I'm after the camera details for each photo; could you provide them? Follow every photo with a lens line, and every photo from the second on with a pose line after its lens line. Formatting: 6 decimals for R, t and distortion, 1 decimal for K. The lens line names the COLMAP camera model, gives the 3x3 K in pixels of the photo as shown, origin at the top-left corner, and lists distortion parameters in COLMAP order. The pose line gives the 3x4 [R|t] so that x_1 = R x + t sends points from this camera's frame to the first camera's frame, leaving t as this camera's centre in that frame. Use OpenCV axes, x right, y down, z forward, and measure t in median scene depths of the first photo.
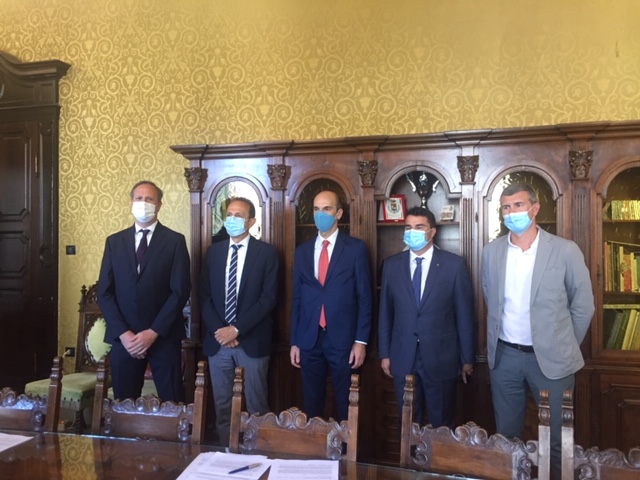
lens RADIAL K [[587.2, 0, 319.7], [0, 587.2, 243.7], [0, 0, 1]] dist [0.063554, 0.000000]
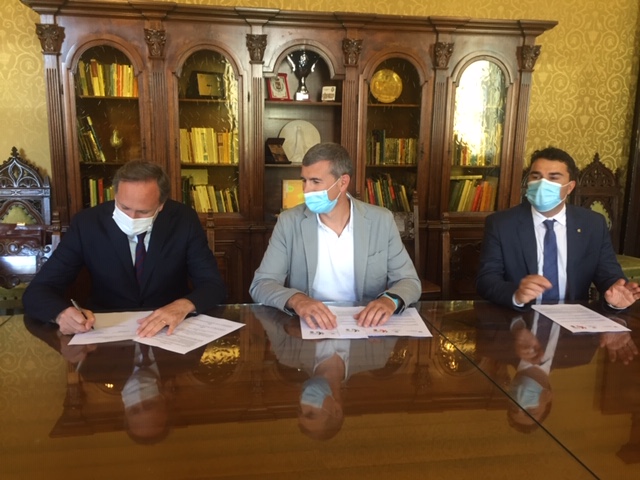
lens RADIAL K [[555.3, 0, 319.8], [0, 555.3, 237.1], [0, 0, 1]] dist [0.040548, -0.021941]
pose [[0.901649, -0.068012, 0.427087, -0.105619], [-0.020984, 0.979513, 0.200284, 0.000210], [-0.431959, -0.189548, 0.881750, 0.030749]]
